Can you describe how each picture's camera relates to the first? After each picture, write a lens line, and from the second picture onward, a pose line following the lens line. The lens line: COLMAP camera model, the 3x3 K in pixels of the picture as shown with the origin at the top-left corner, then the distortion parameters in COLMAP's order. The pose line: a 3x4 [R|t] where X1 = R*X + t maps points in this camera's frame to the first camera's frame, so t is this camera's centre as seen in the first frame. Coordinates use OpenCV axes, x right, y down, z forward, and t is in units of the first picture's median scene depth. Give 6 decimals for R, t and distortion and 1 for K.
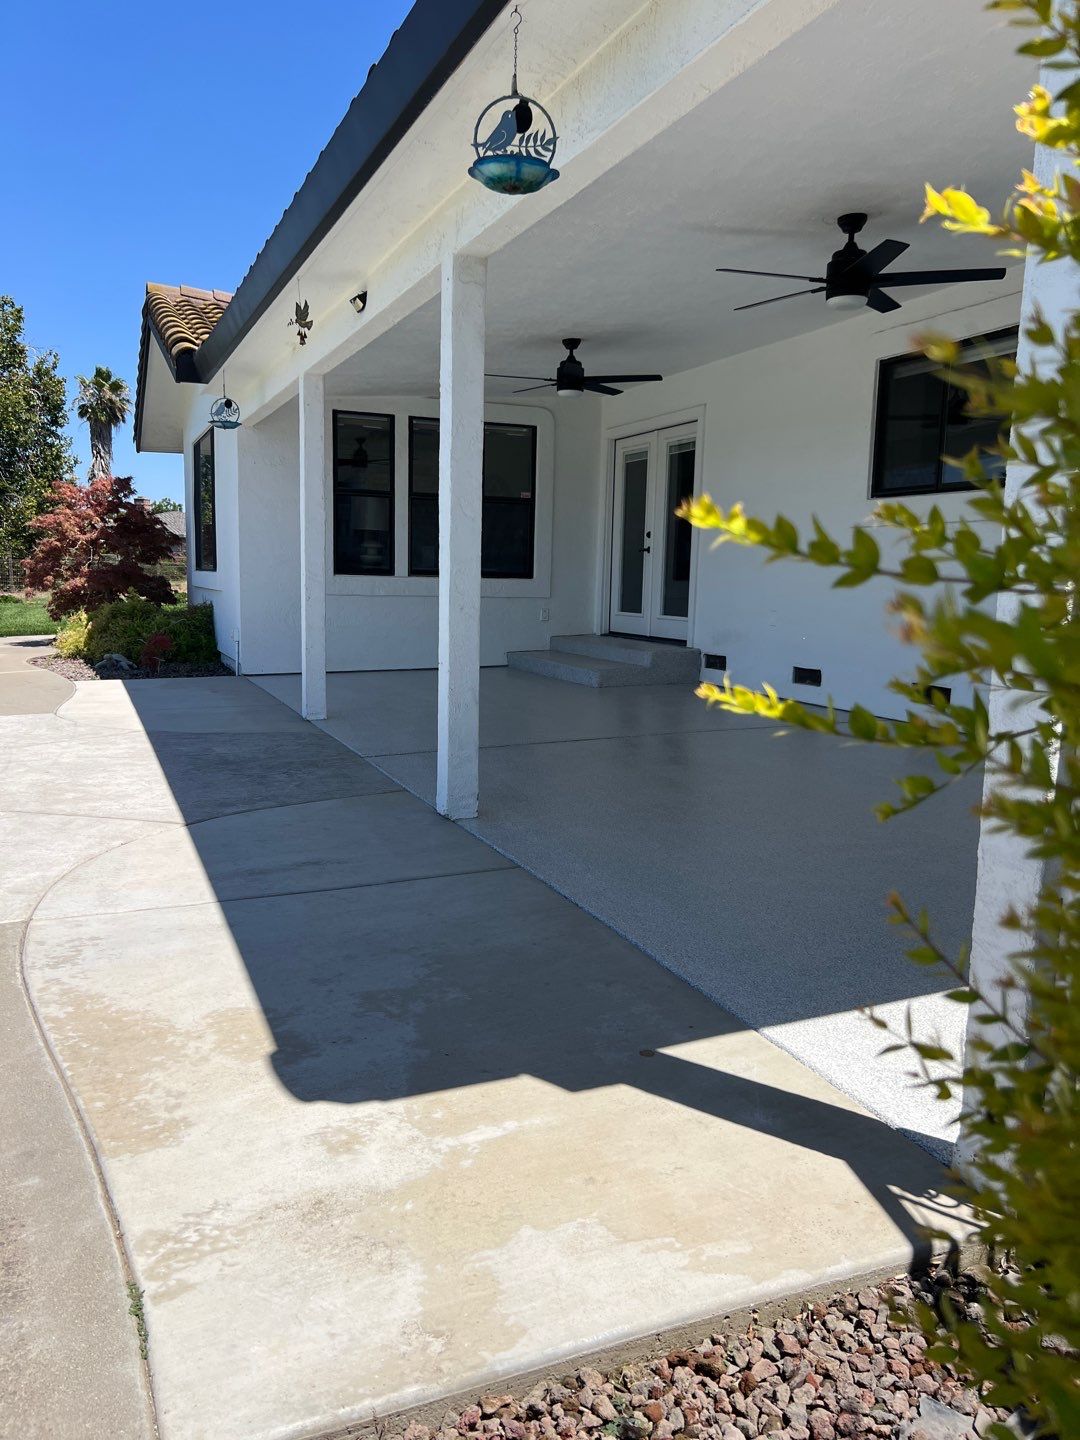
lens RADIAL K [[1071.8, 0, 522.3], [0, 1071.8, 719.9], [0, 0, 1]] dist [0.067704, -0.094705]
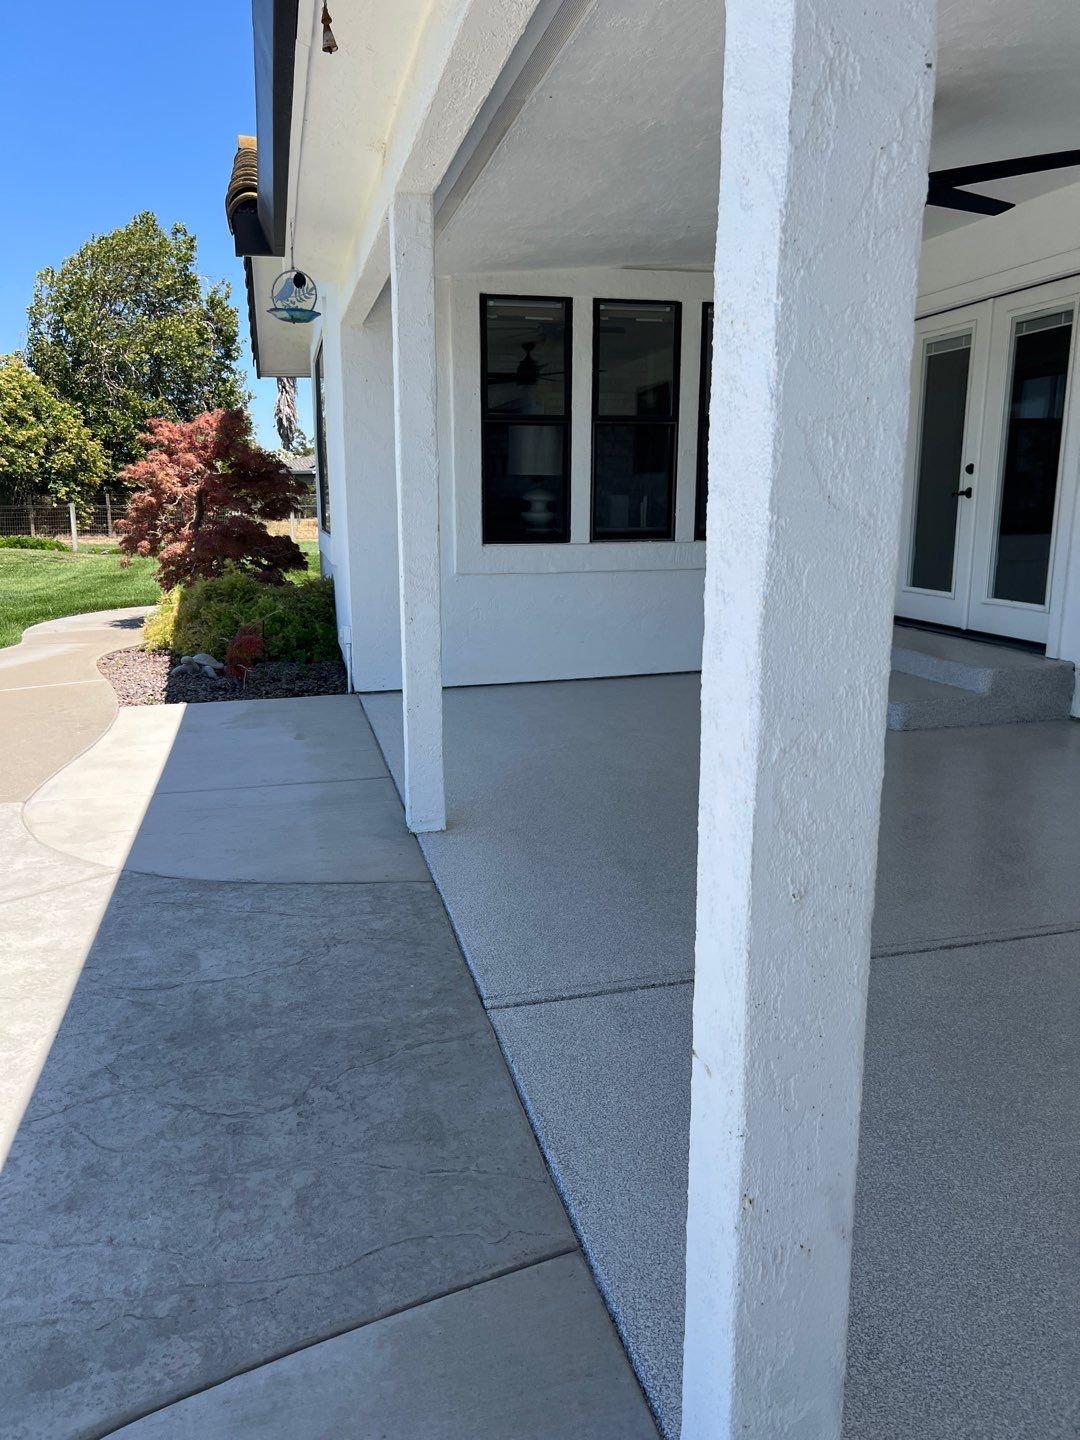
lens RADIAL K [[1071.2, 0, 538.3], [0, 1071.2, 732.2], [0, 0, 1]] dist [0.046833, -0.056676]
pose [[0.987675, 0.009112, -0.156252, -0.032838], [0.003193, 0.996923, 0.078321, -0.067952], [0.156485, -0.077854, 0.984607, 0.320179]]
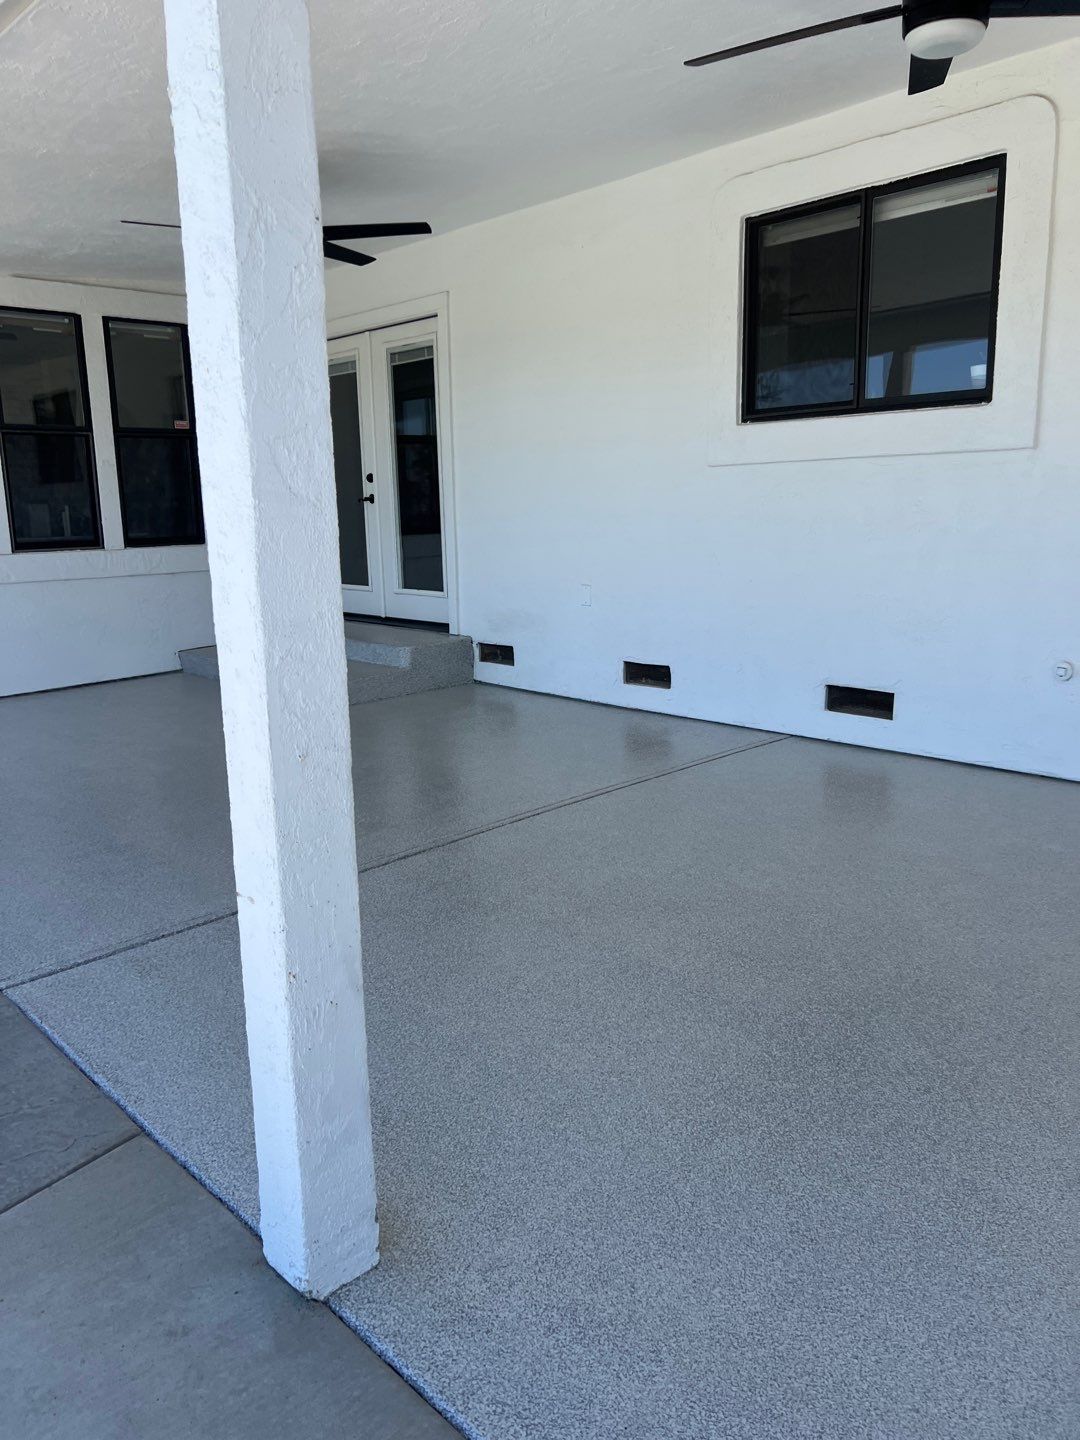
lens RADIAL K [[1071.8, 0, 522.3], [0, 1071.8, 719.9], [0, 0, 1]] dist [0.067704, -0.094705]
pose [[0.937238, -0.111371, 0.330426, -0.044806], [0.089554, 0.992717, 0.080584, -0.058892], [-0.336994, -0.045935, 0.940385, 0.270125]]
